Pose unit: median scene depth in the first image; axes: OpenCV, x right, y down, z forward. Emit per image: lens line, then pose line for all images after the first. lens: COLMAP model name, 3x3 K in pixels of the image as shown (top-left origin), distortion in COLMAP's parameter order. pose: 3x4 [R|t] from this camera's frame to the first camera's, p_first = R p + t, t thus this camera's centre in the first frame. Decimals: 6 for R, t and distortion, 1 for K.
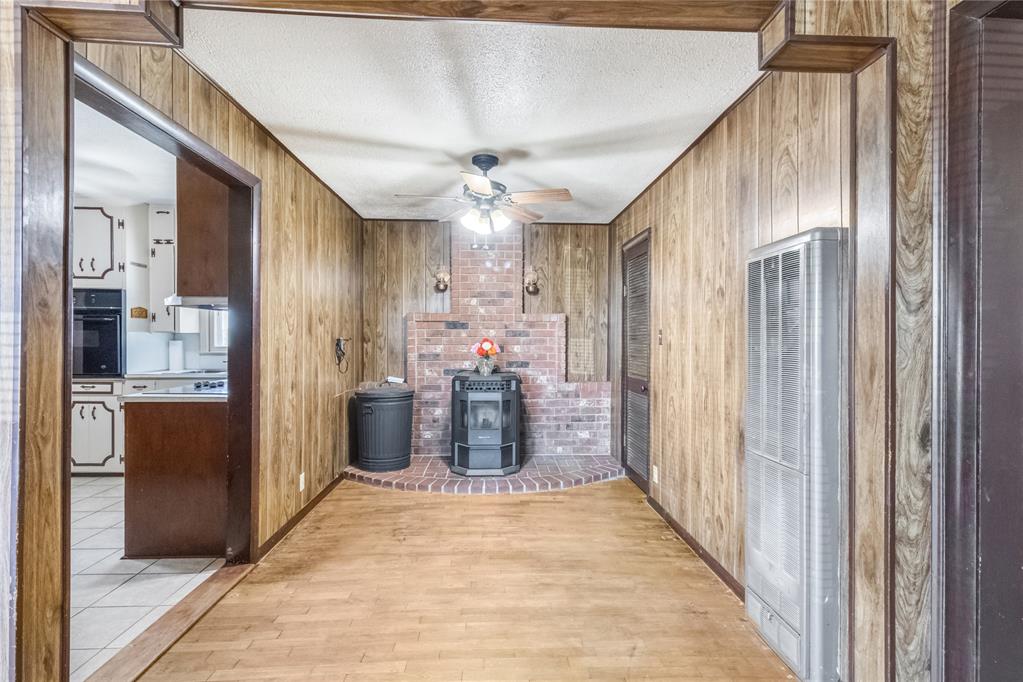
lens RADIAL K [[474.8, 0, 516.3], [0, 474.8, 340.5], [0, 0, 1]] dist [-0.001098, 0.000825]
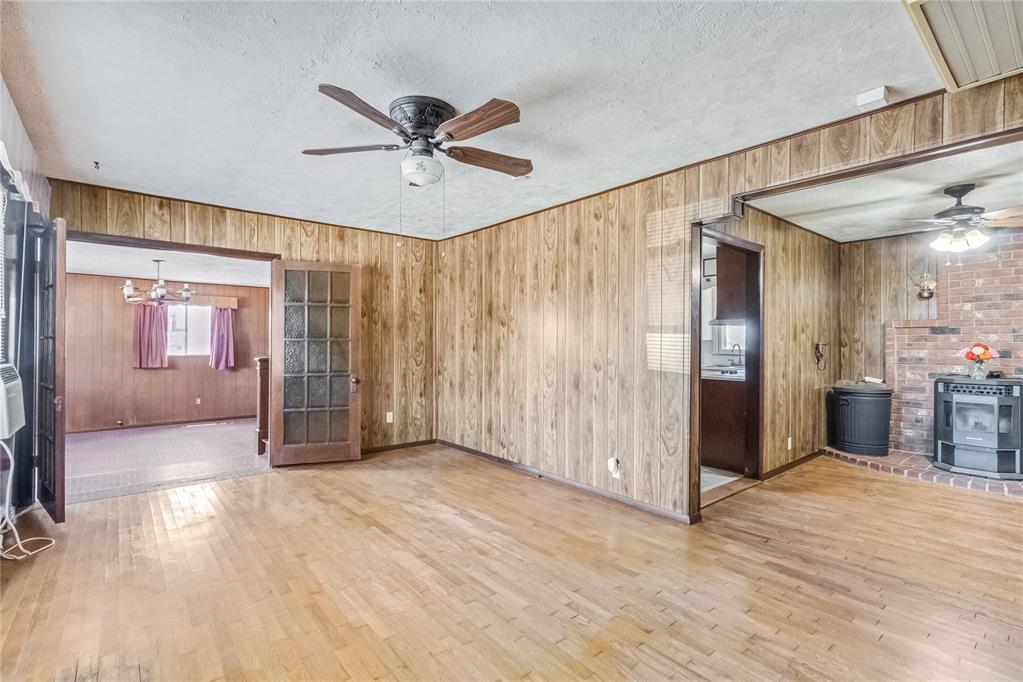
lens RADIAL K [[474.8, 0, 515.1], [0, 474.8, 342.2], [0, 0, 1]] dist [-0.001098, 0.000825]
pose [[0.603424, -0.003809, -0.797412, 0.151299], [-0.002654, 0.999973, -0.006785, 0.003117], [0.797416, 0.006211, 0.603398, -0.414885]]
